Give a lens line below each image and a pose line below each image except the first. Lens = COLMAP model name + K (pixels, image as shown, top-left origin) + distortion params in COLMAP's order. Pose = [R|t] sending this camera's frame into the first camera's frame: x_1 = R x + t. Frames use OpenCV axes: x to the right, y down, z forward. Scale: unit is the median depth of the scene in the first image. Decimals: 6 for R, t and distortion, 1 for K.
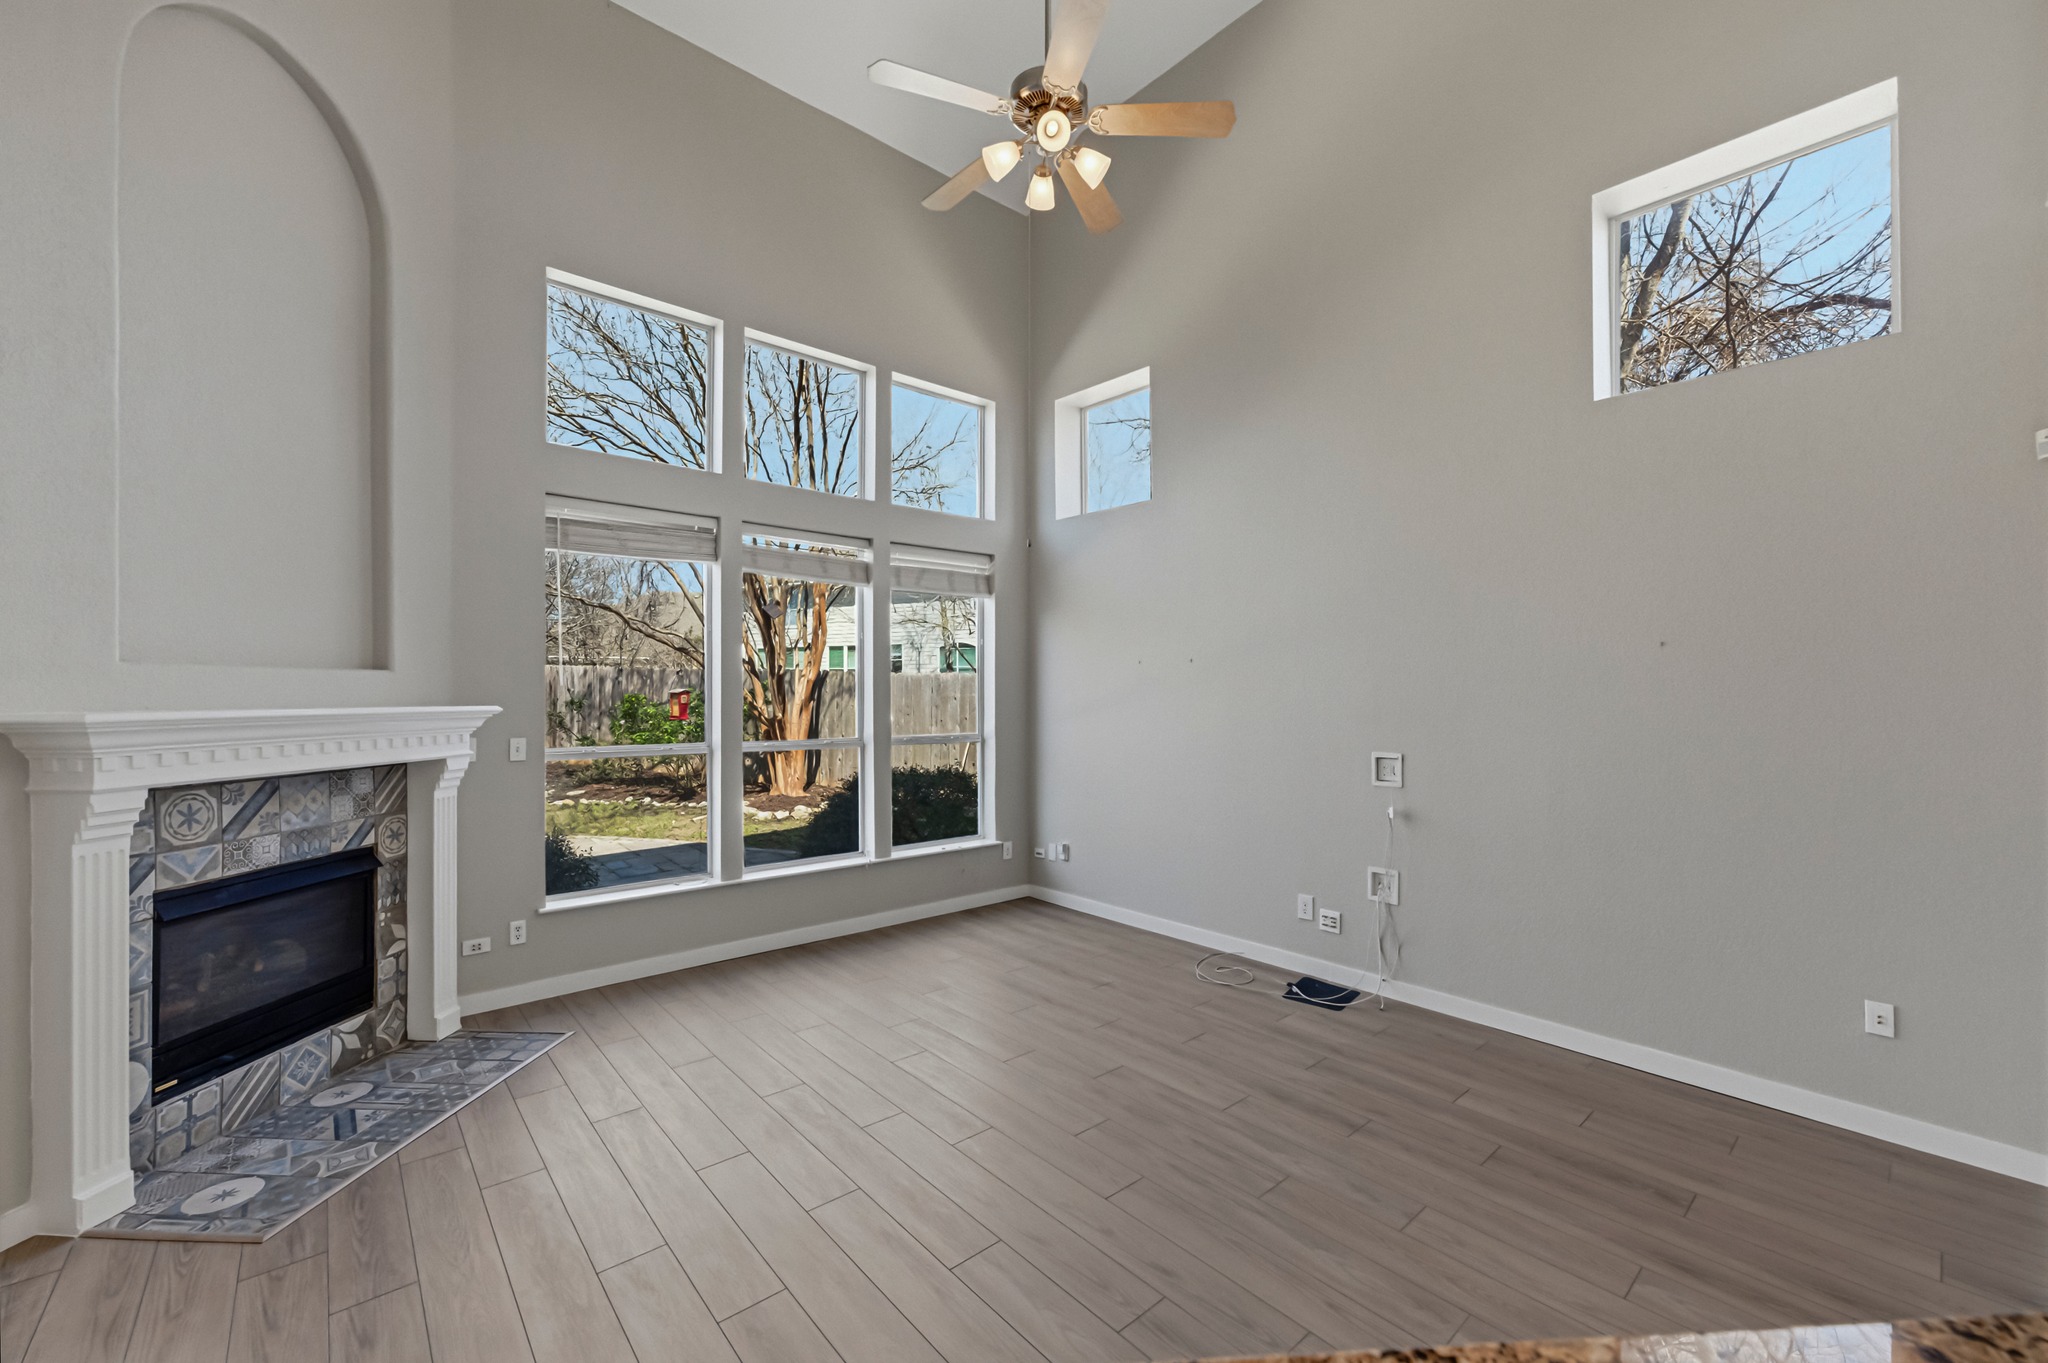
lens RADIAL K [[812.0, 0, 1035.6], [0, 812.0, 685.6], [0, 0, 1]] dist [-0.006344, 0.002229]
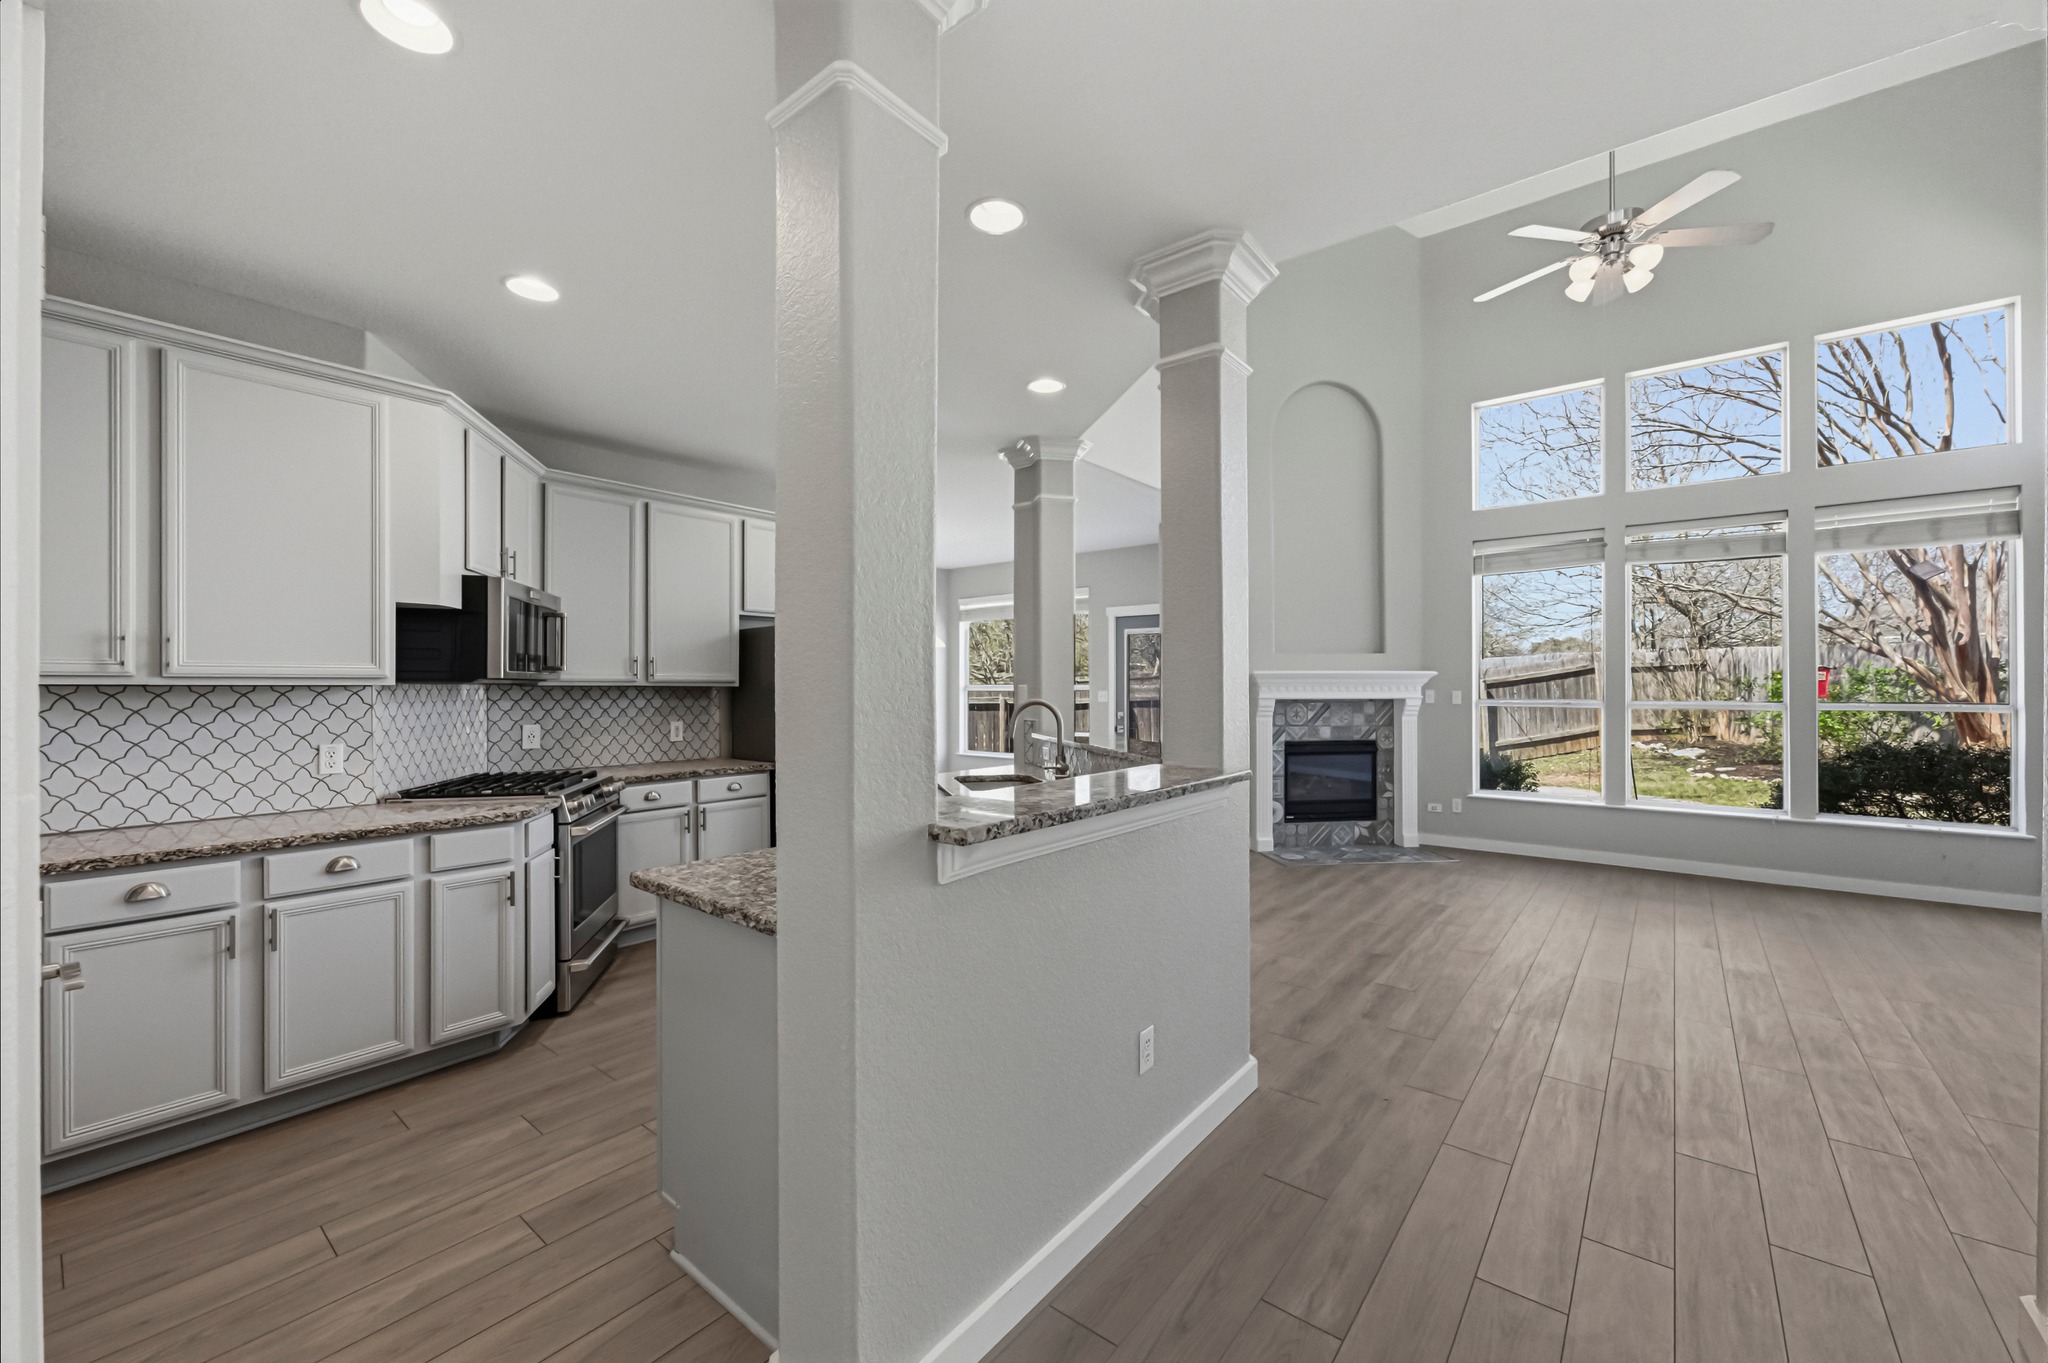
lens RADIAL K [[812.0, 0, 1020.8], [0, 812.0, 692.9], [0, 0, 1]] dist [-0.006344, 0.002229]
pose [[0.179412, 0.006633, -0.983752, 1.025025], [0.011842, 0.999890, 0.008902, 0.051154], [0.983703, -0.013247, 0.179314, -0.235792]]
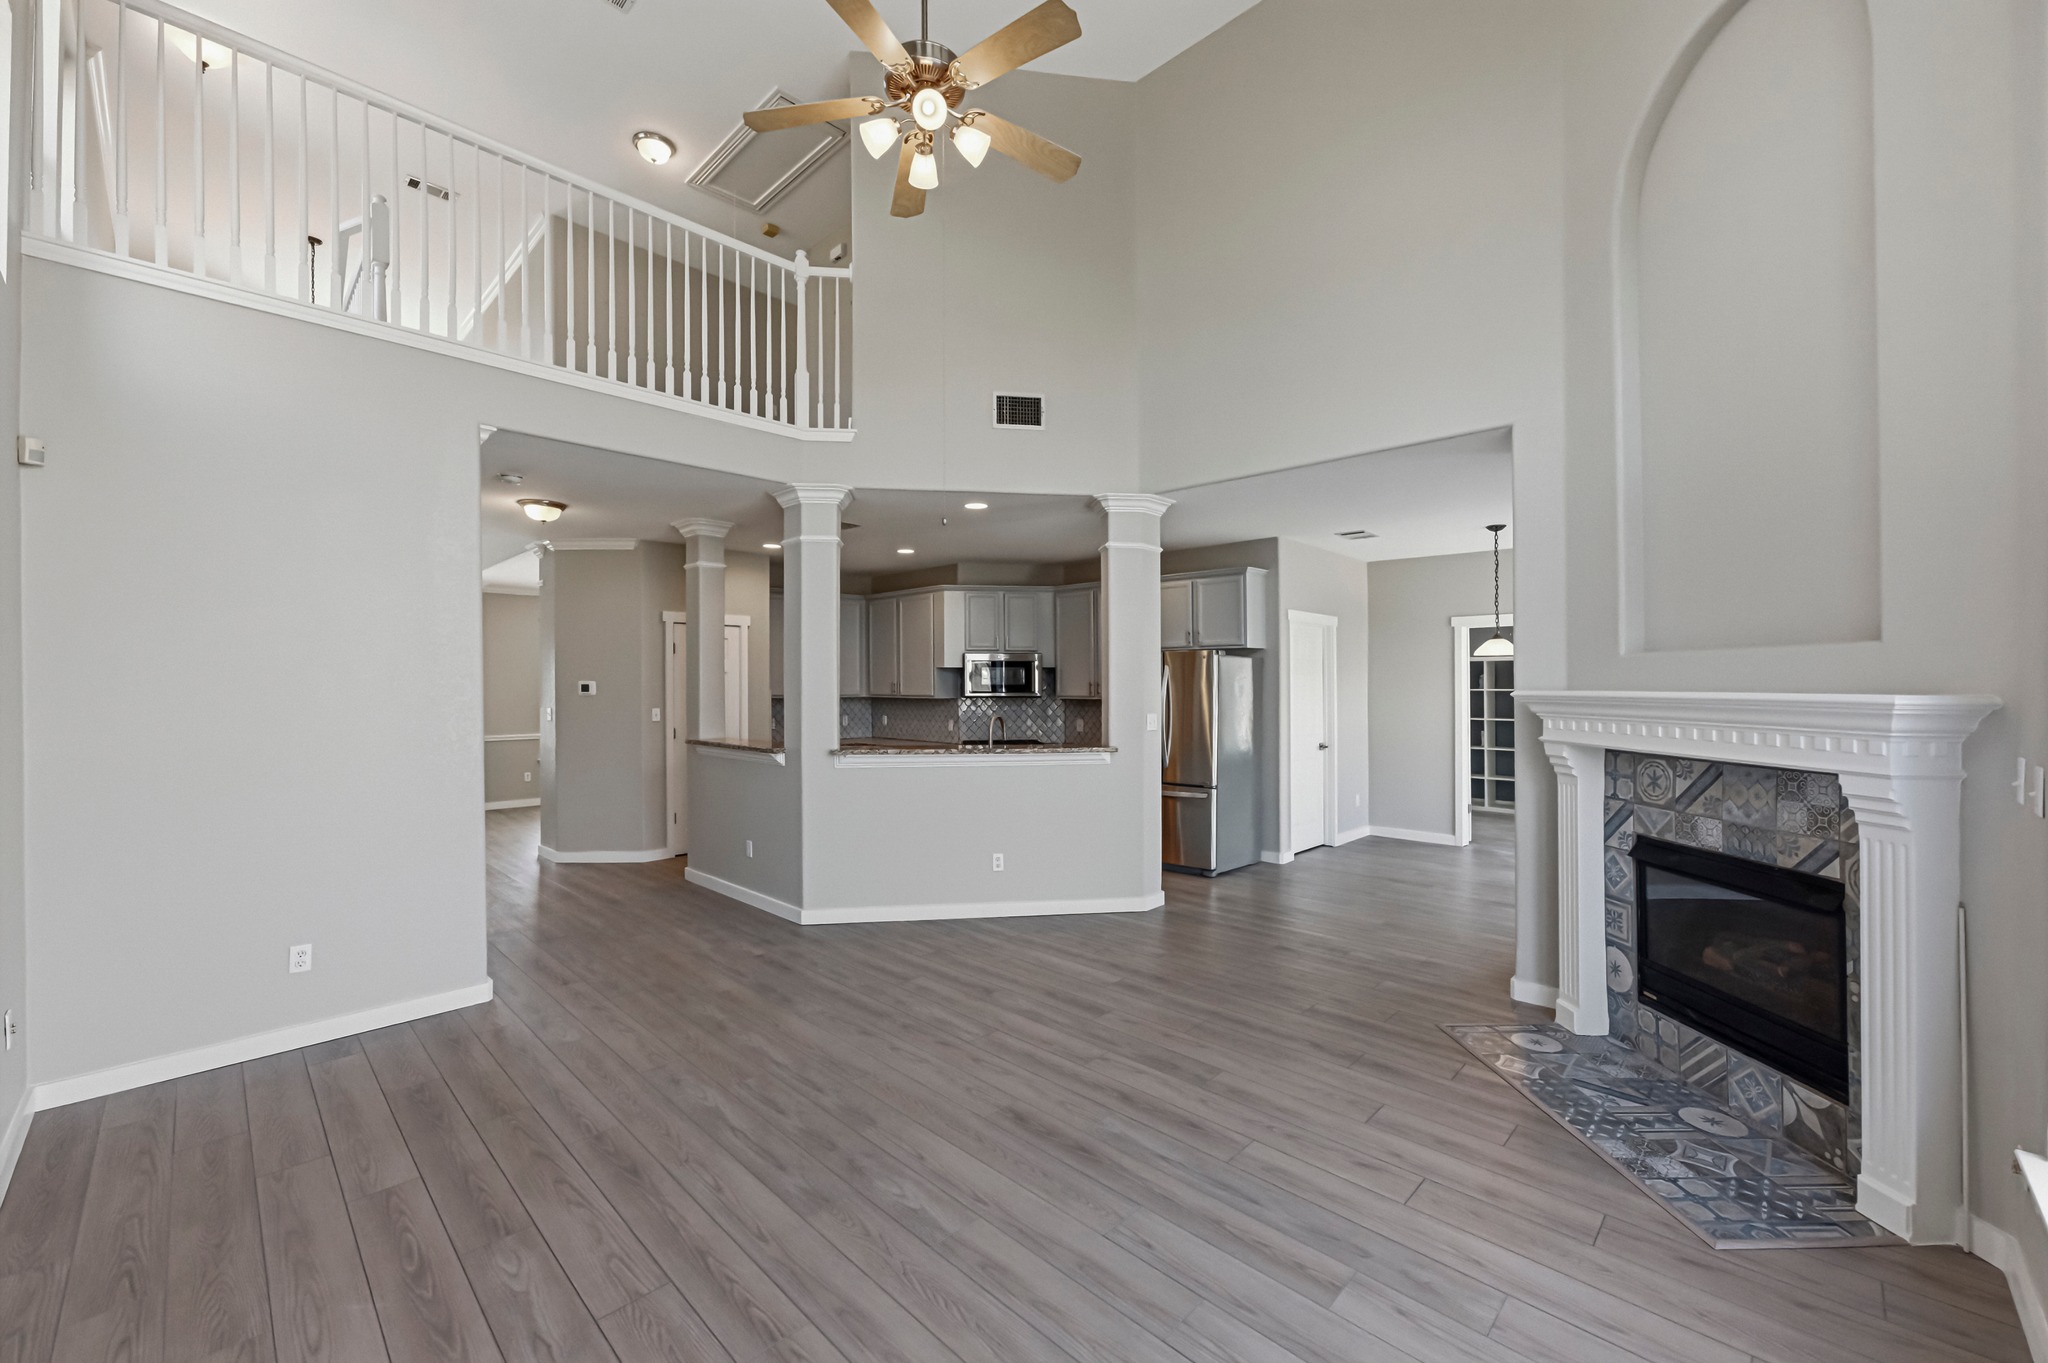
lens RADIAL K [[812.0, 0, 1033.4], [0, 812.0, 671.0], [0, 0, 1]] dist [-0.006344, 0.002229]
pose [[-0.996317, -0.001009, -0.085741, -0.025894], [0.001246, 0.999655, -0.026239, 0.024795], [0.085738, -0.026249, -0.995972, 1.686657]]
